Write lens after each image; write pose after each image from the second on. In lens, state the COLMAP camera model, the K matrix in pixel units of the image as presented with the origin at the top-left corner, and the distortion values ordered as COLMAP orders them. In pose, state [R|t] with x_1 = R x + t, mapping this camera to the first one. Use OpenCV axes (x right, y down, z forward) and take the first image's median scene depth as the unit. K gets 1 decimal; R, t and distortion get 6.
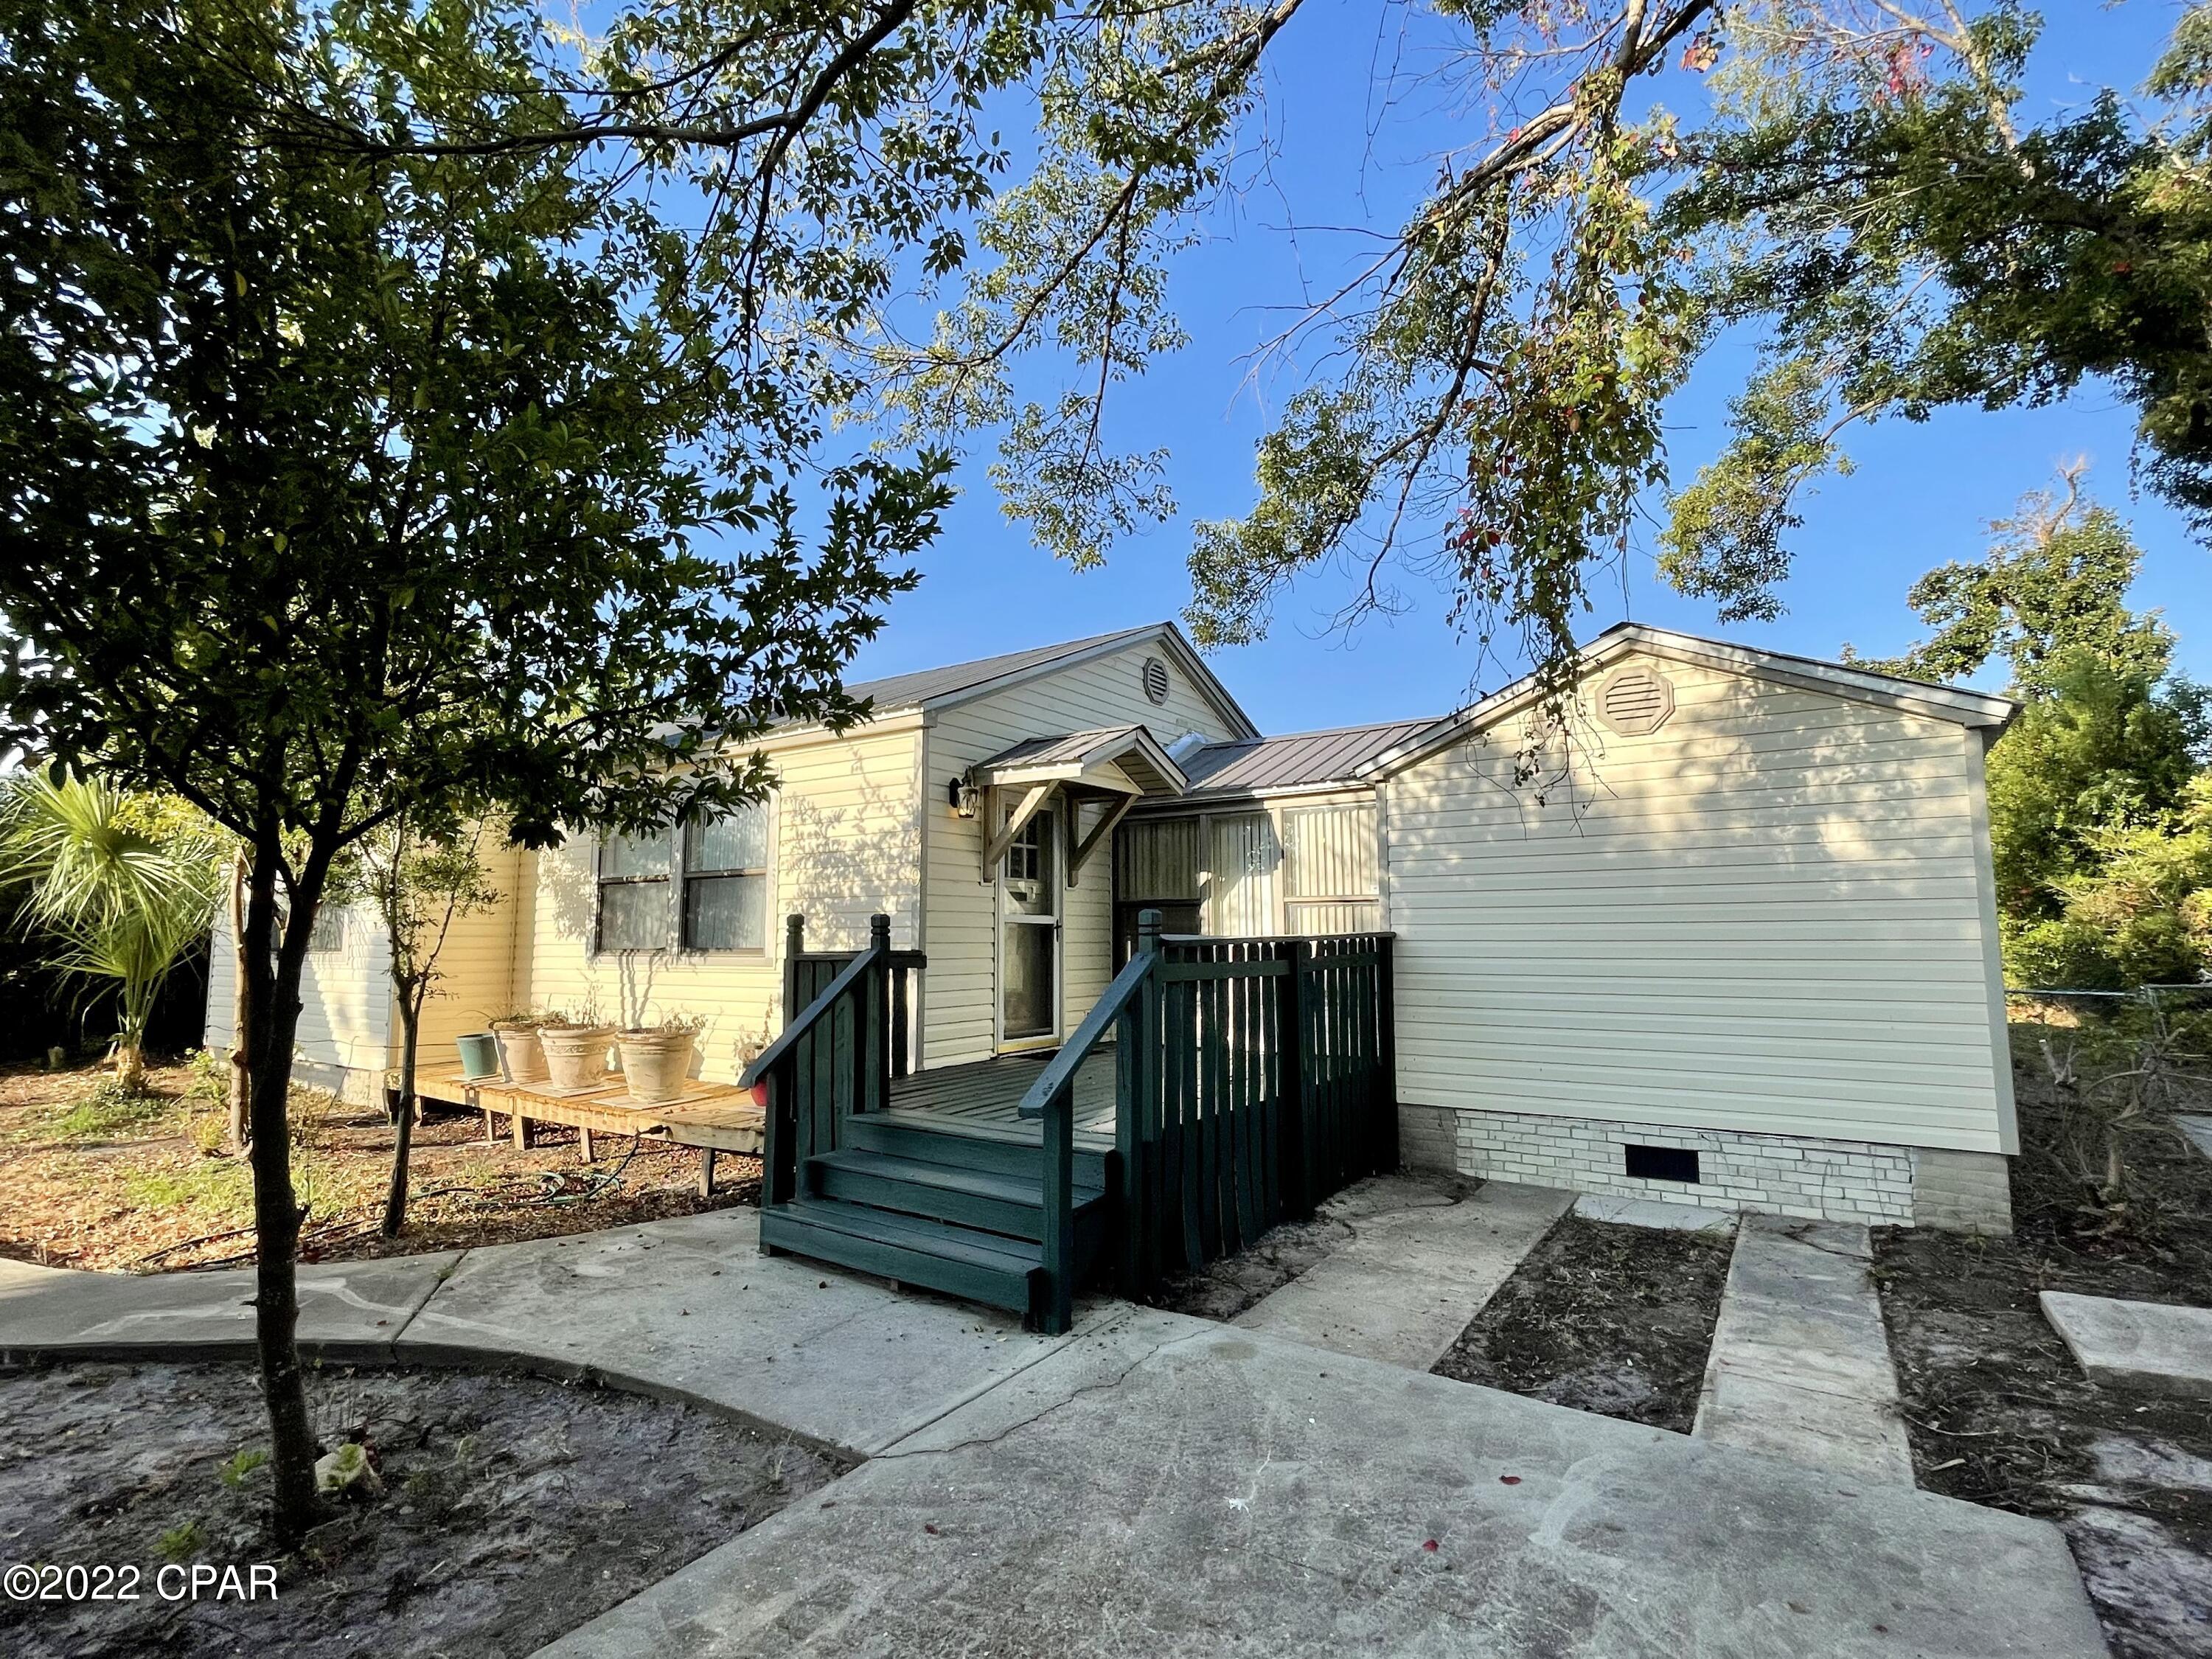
lens RADIAL K [[1050.4, 0, 1096.0], [0, 1050.4, 828.9], [0, 0, 1]] dist [0.001239, -0.000670]
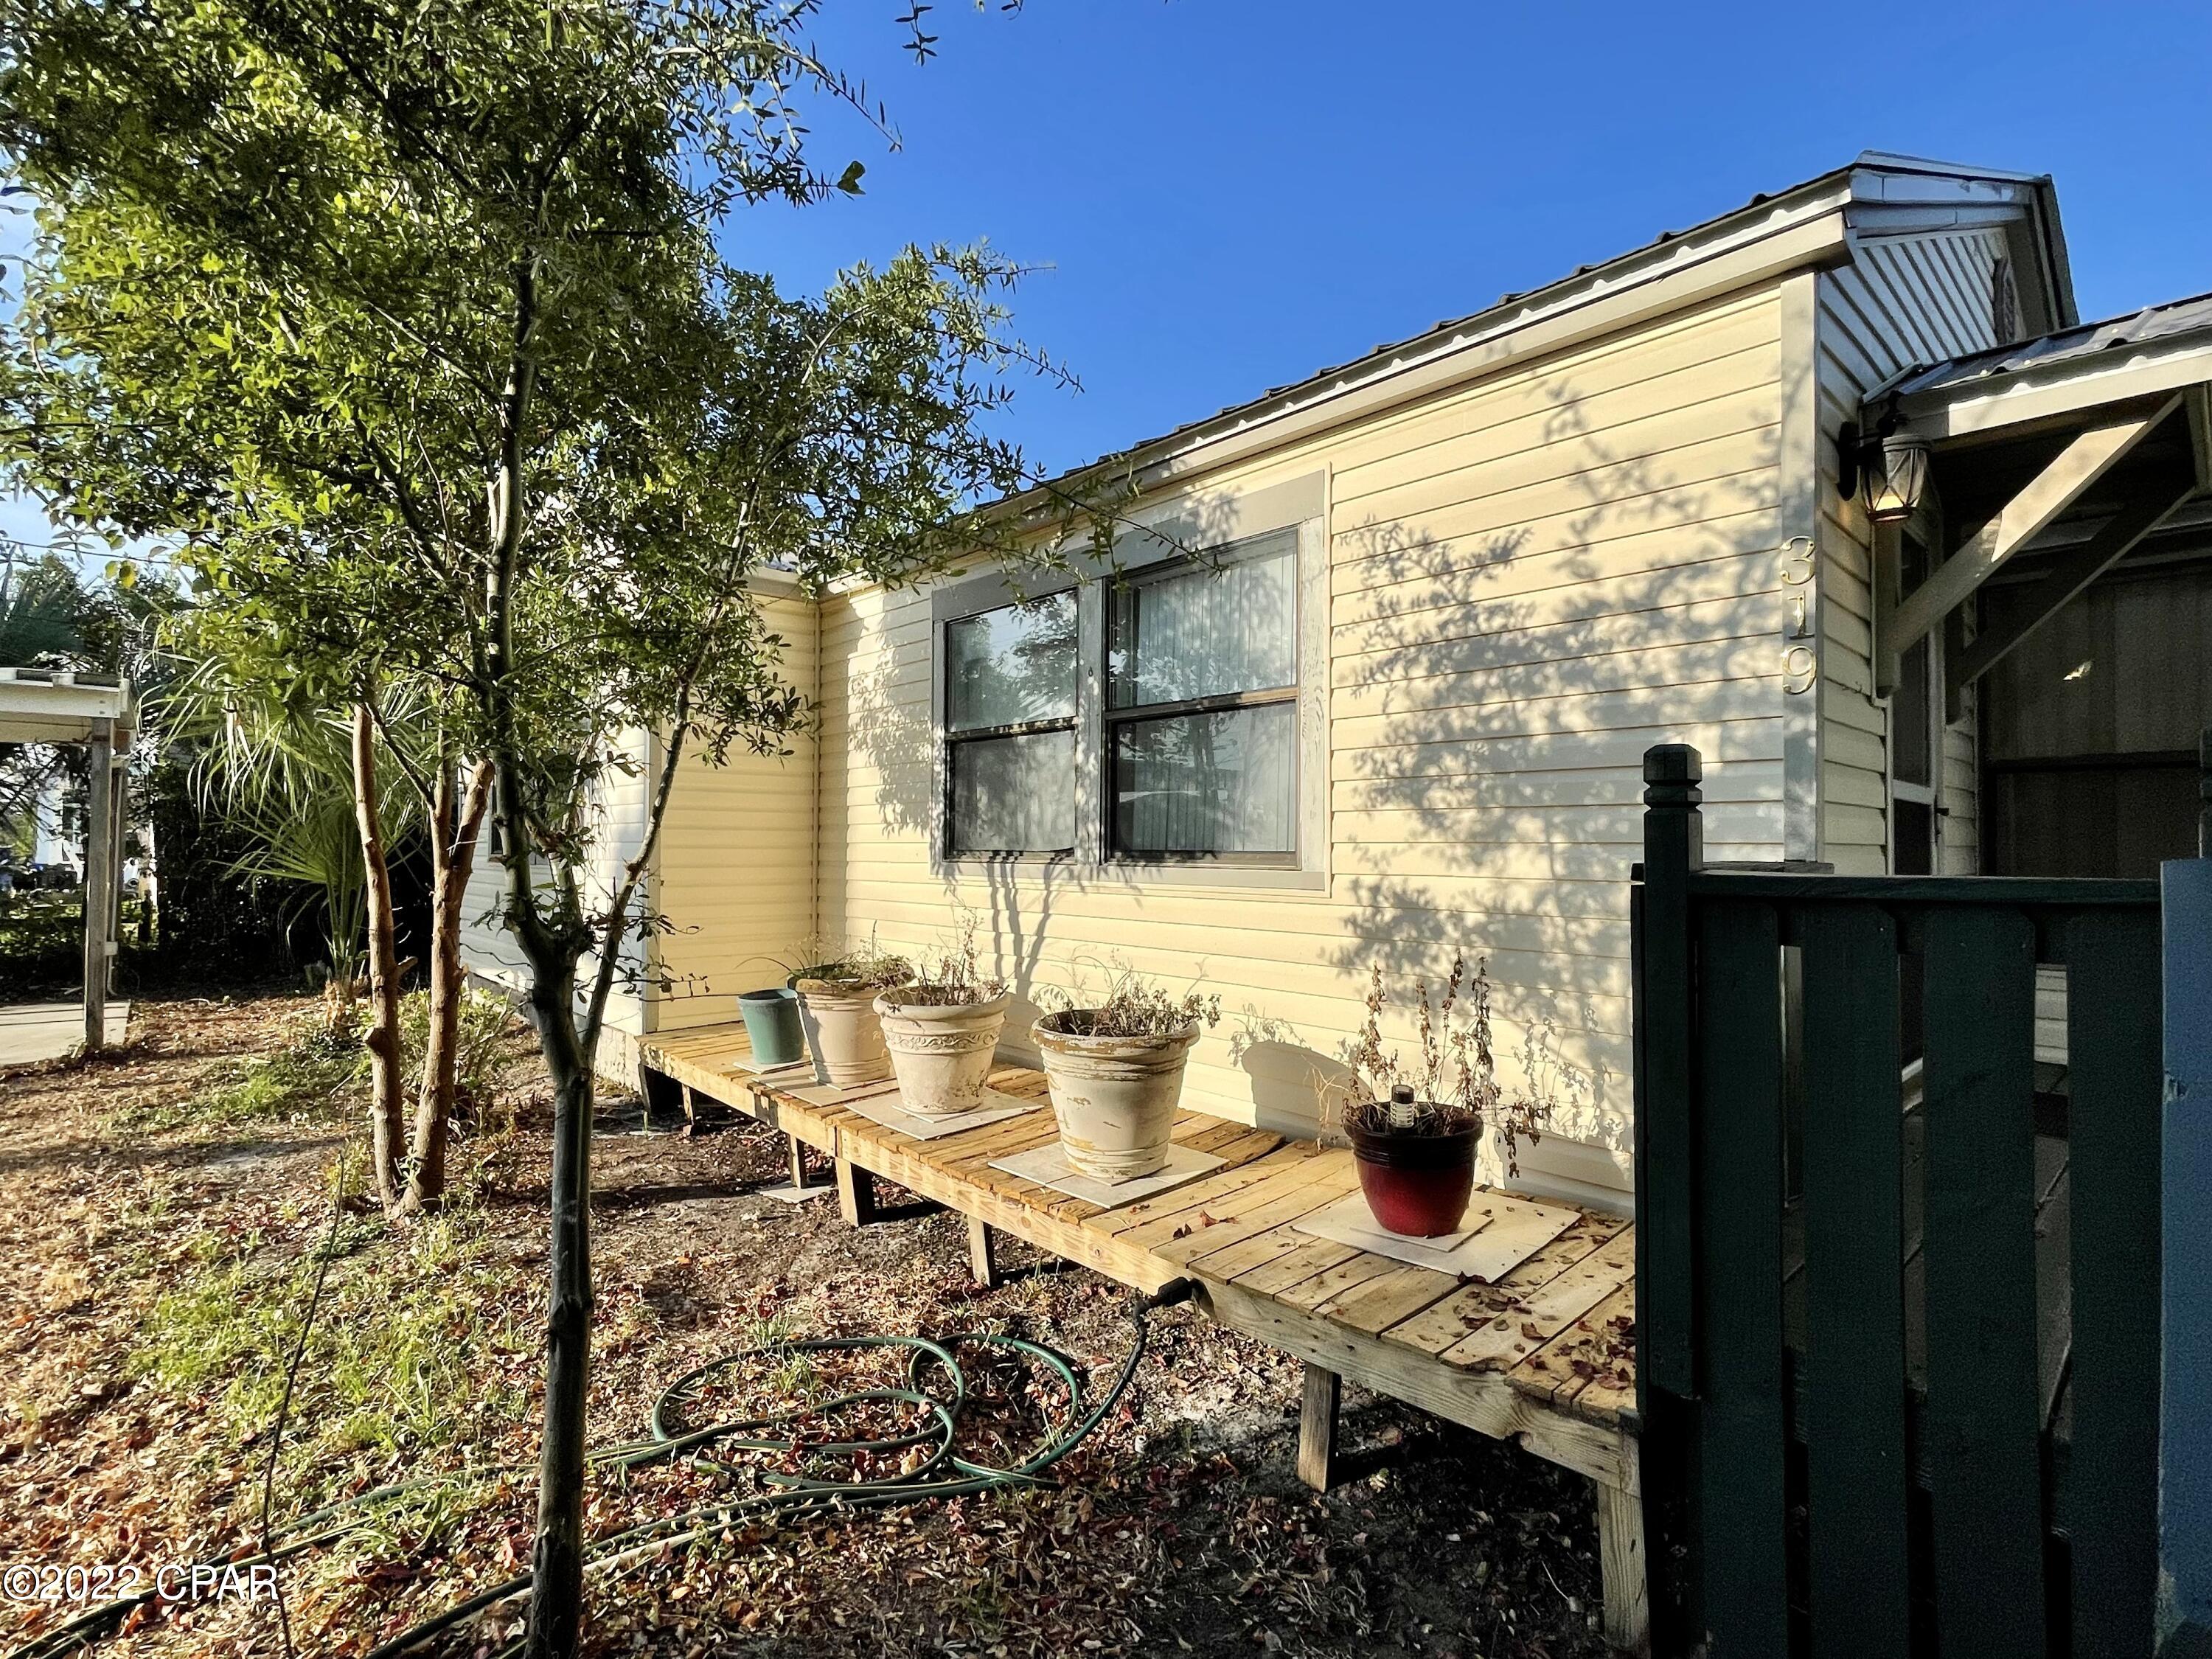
lens RADIAL K [[1050.4, 0, 1113.1], [0, 1050.4, 825.0], [0, 0, 1]] dist [0.001239, -0.000670]
pose [[0.976718, 0.003300, -0.214504, -0.289685], [0.015200, 0.996304, 0.084540, 0.057636], [0.213990, -0.085833, 0.973058, 0.501462]]
